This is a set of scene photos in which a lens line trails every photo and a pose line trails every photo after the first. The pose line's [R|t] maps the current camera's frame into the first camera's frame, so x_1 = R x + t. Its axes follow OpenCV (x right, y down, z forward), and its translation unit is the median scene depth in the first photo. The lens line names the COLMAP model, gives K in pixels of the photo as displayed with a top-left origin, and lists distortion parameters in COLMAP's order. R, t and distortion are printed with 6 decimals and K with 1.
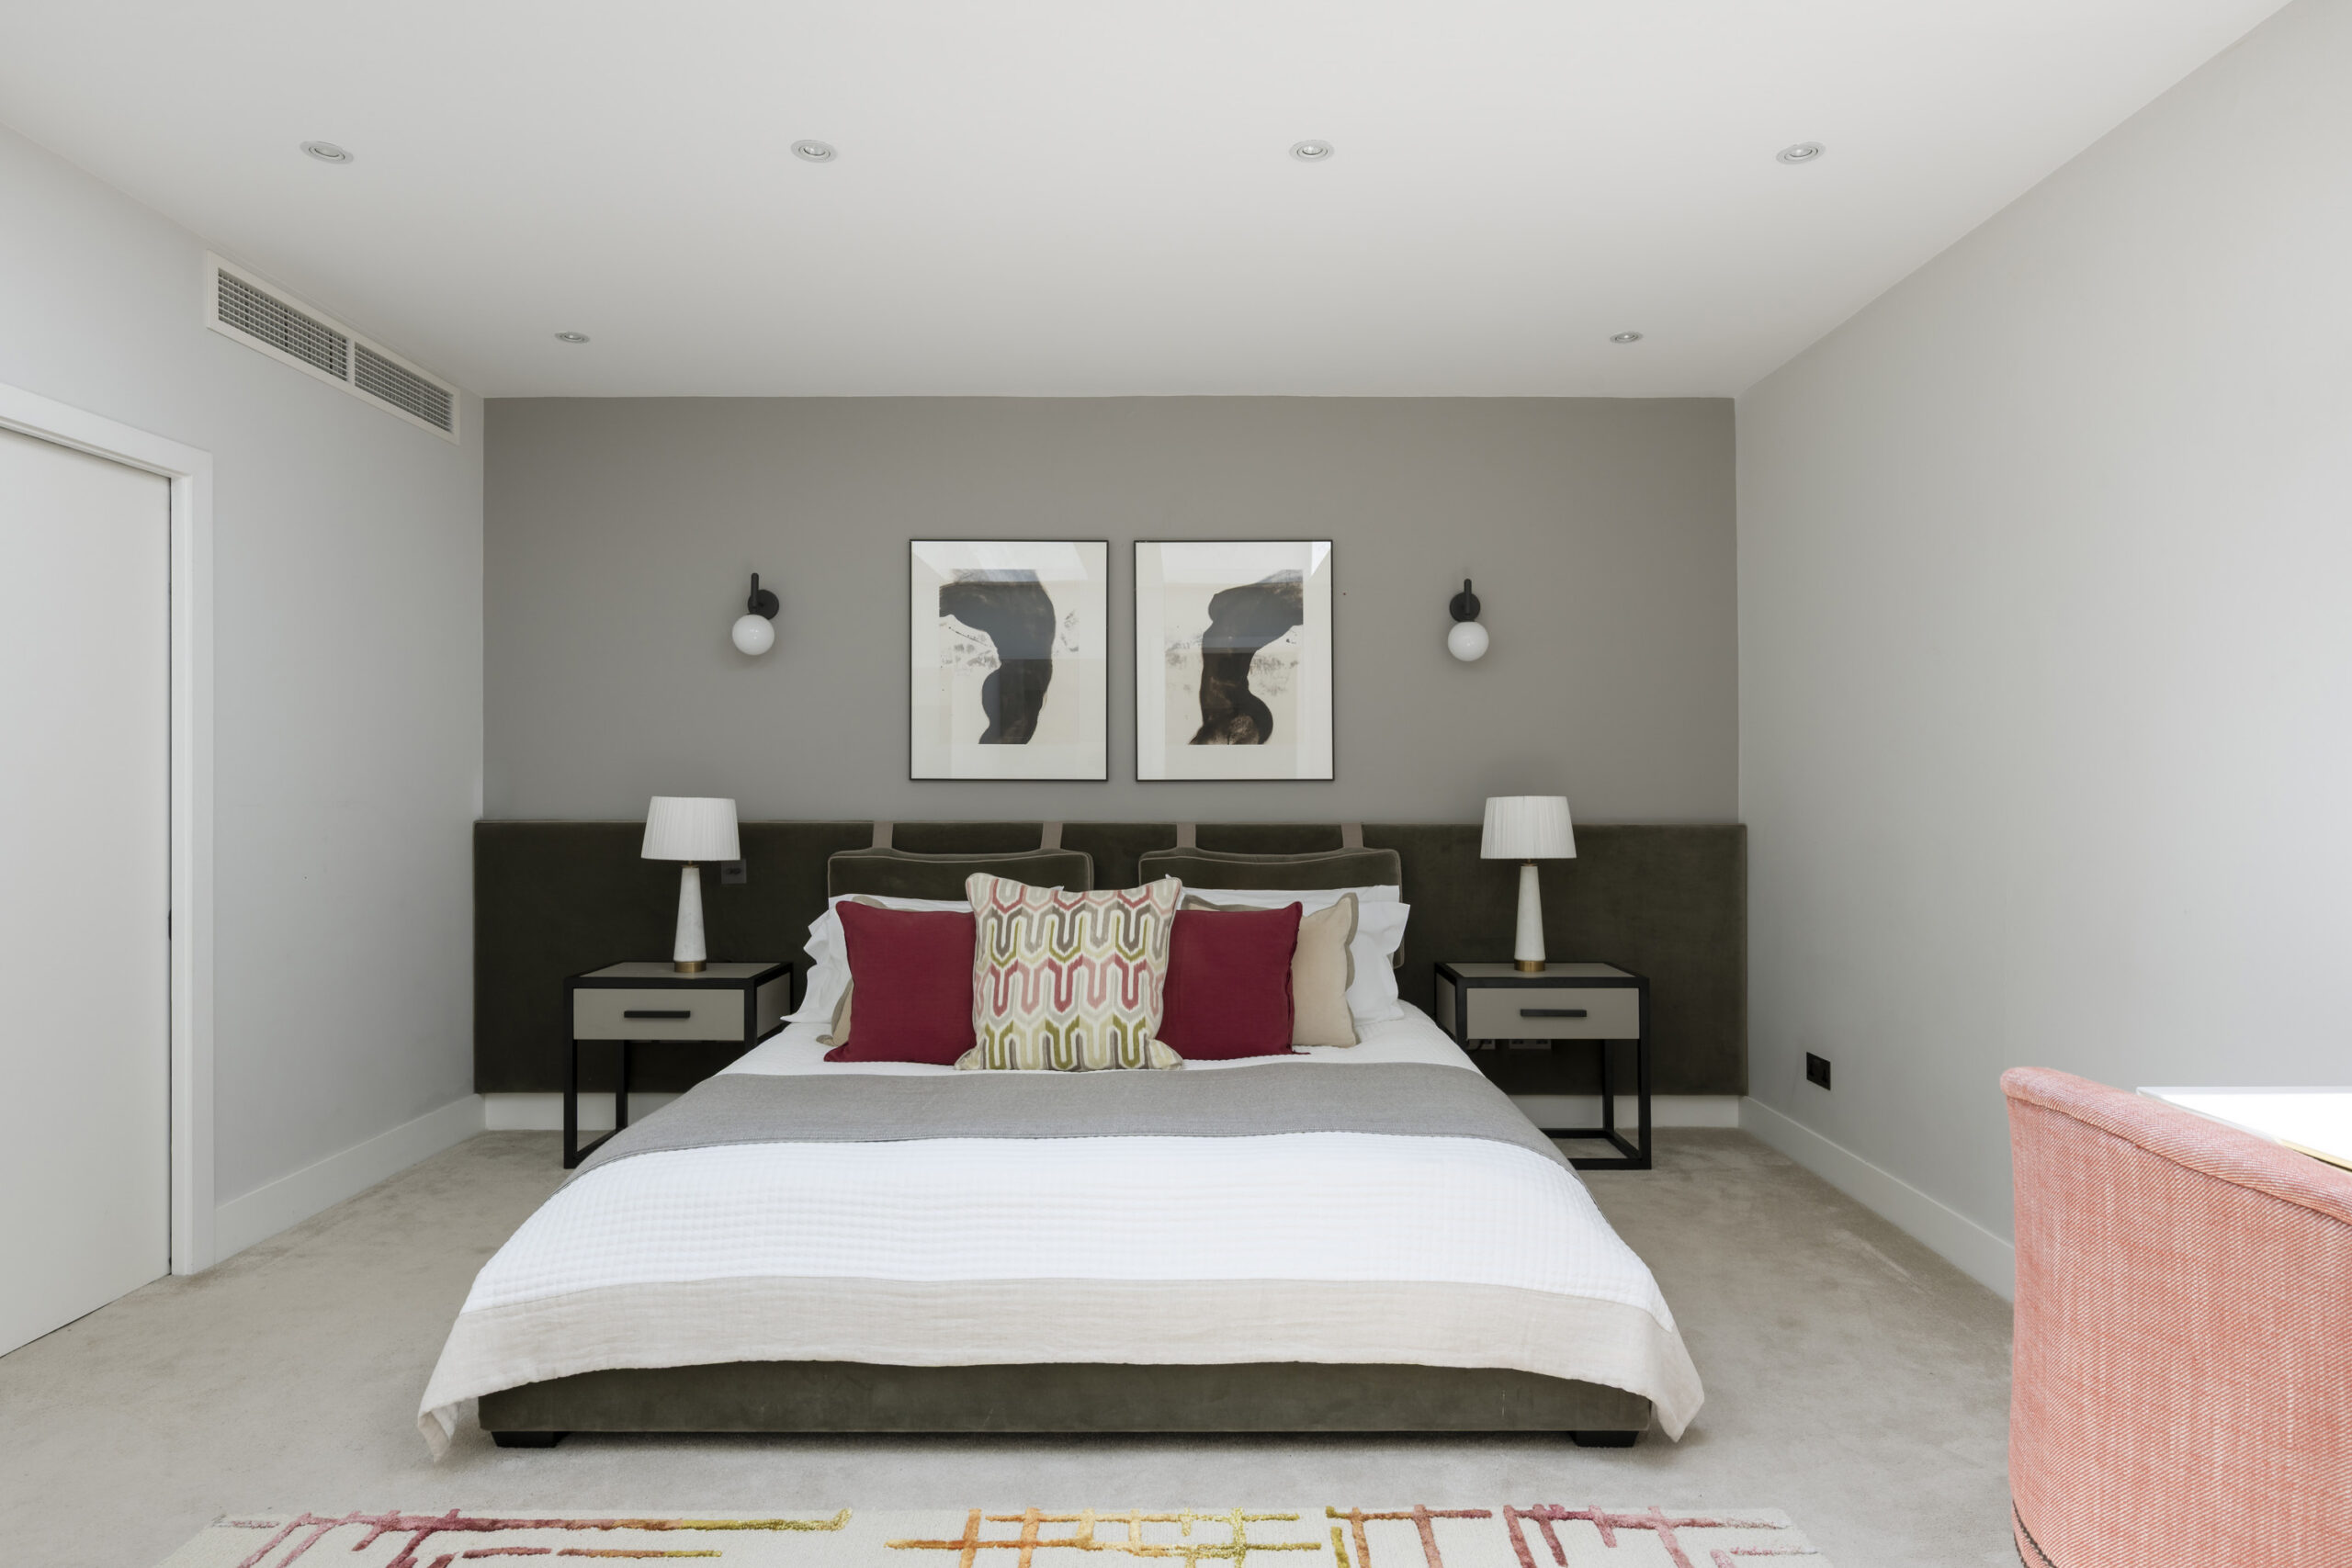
lens RADIAL K [[1312.6, 0, 1178.3], [0, 1312.6, 788.3], [0, 0, 1]] dist [0.002135, -0.000001]
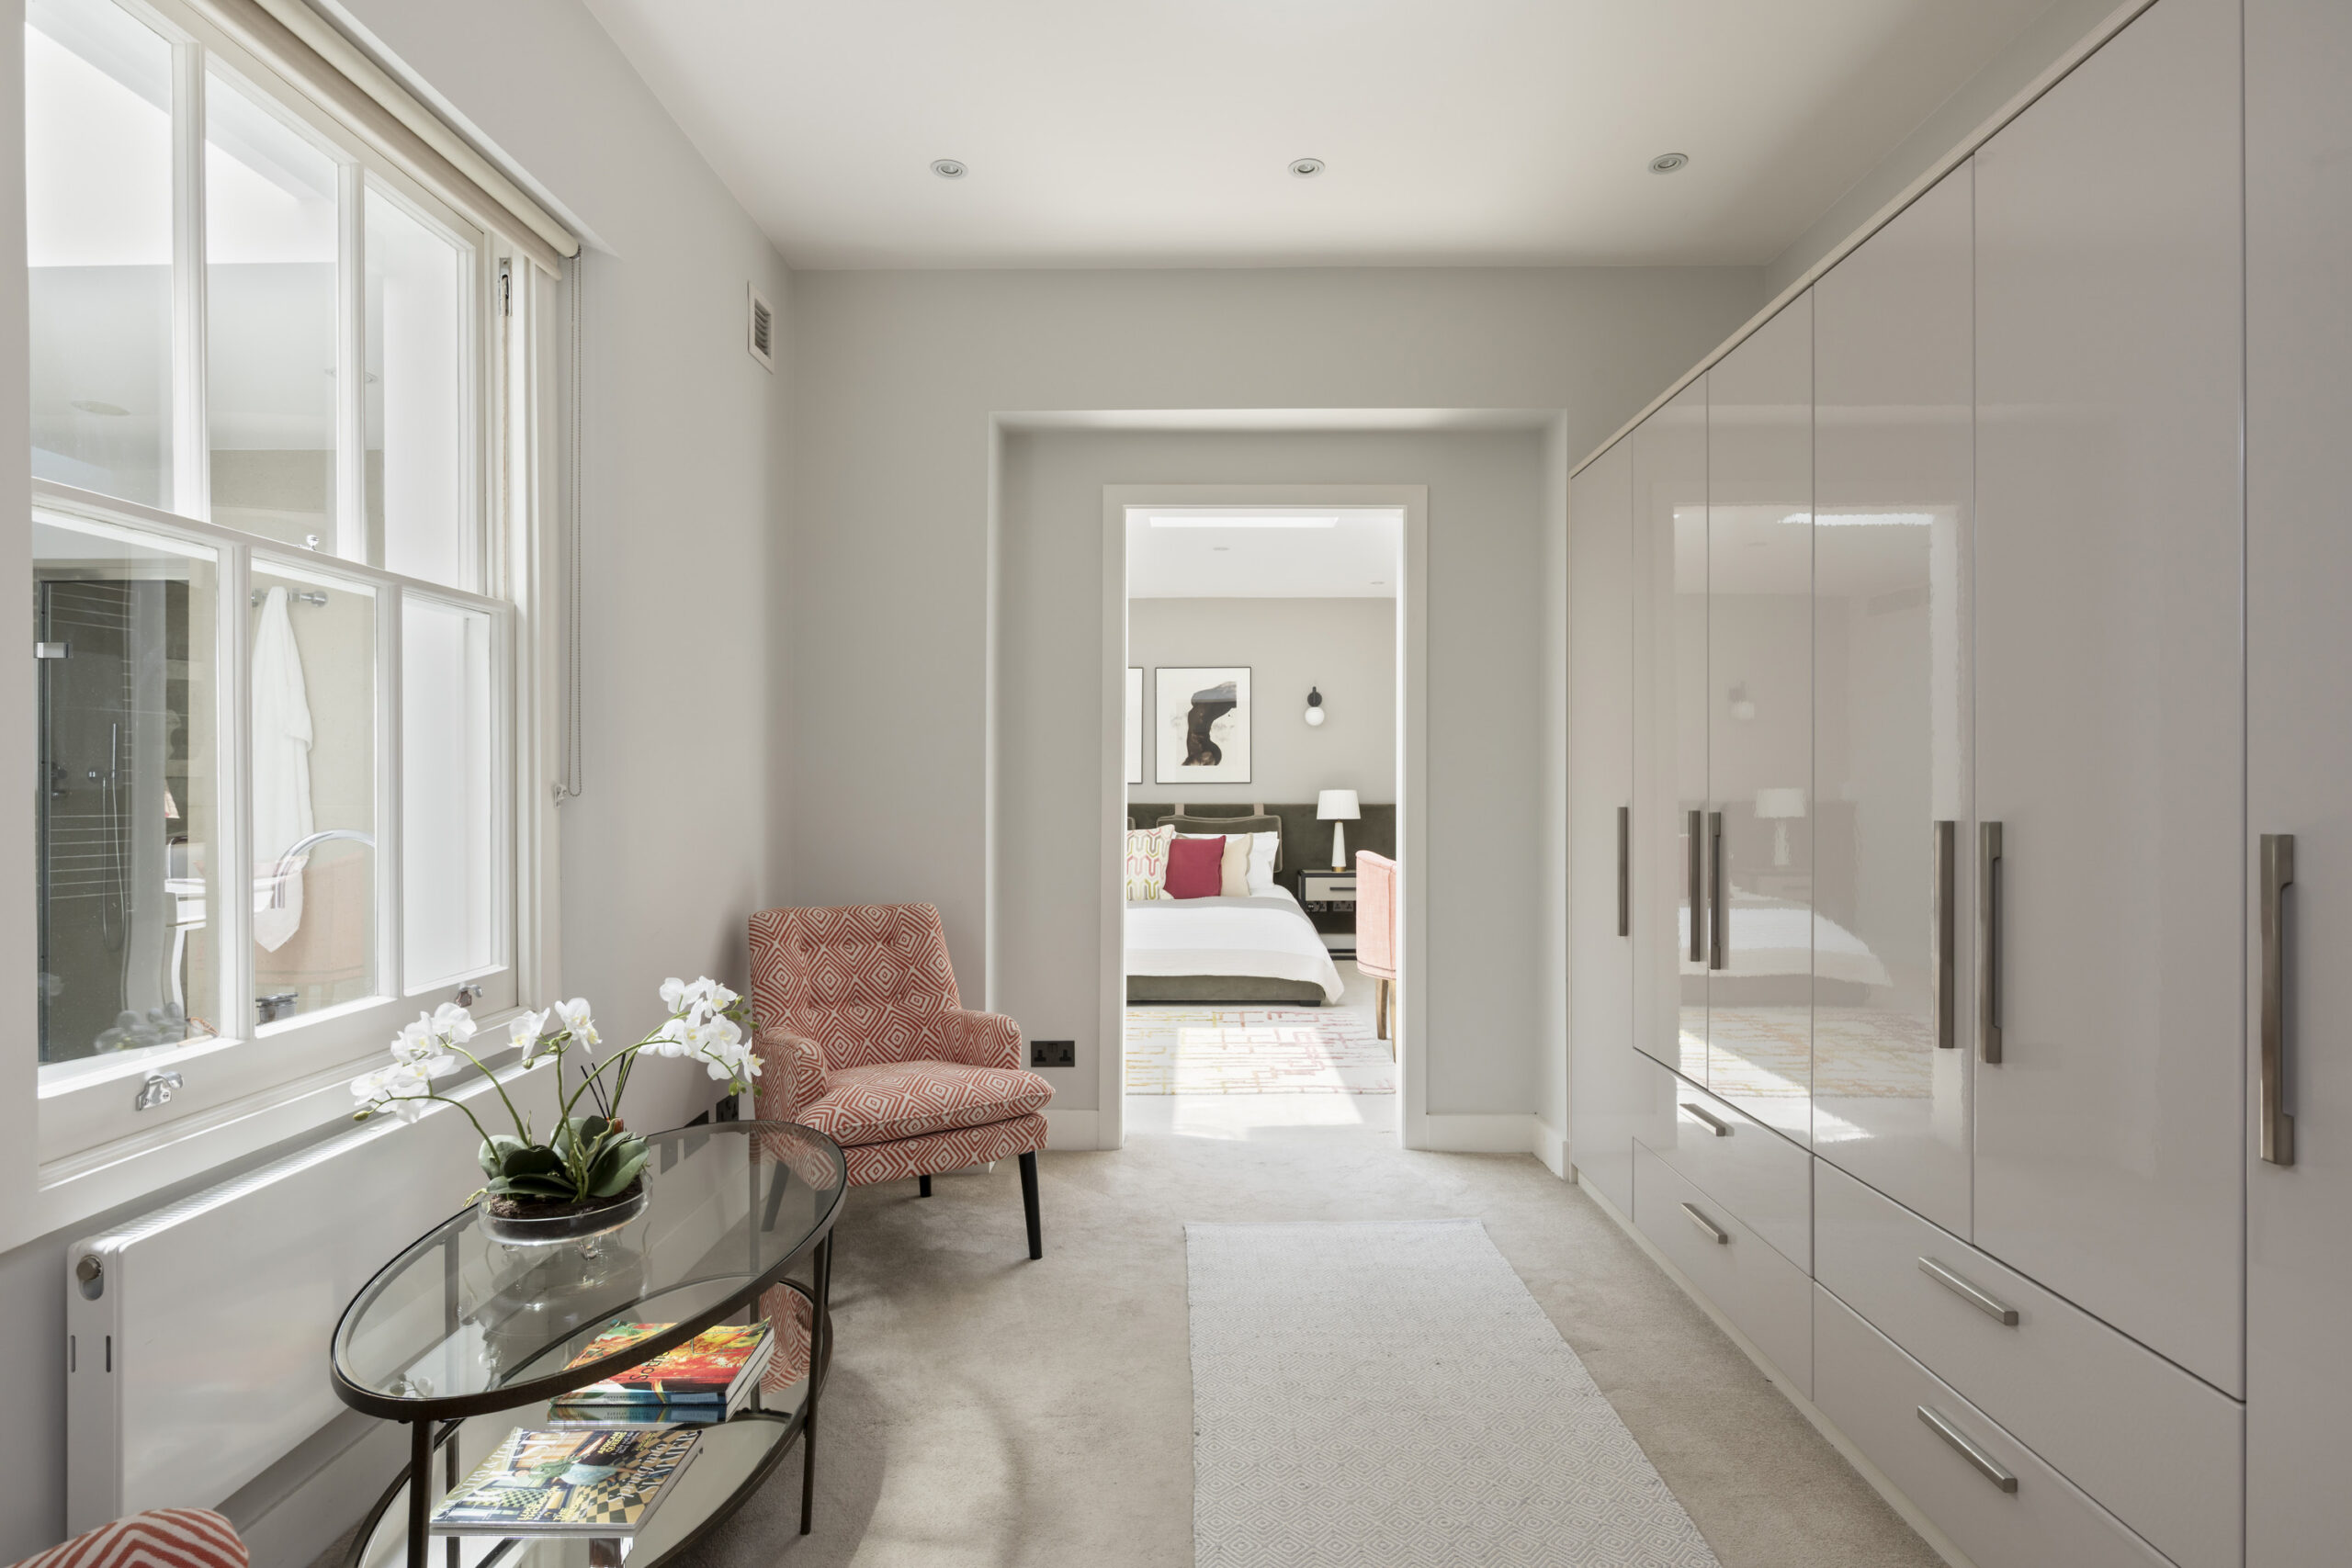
lens RADIAL K [[1243.3, 0, 1175.7], [0, 1243.3, 787.9], [0, 0, 1]] dist [-0.009420, 0.000127]
pose [[0.999805, -0.000366, -0.019719, 0.041577], [0.000398, 0.999999, 0.001628, -0.001585], [0.019719, -0.001636, 0.999804, -1.040039]]
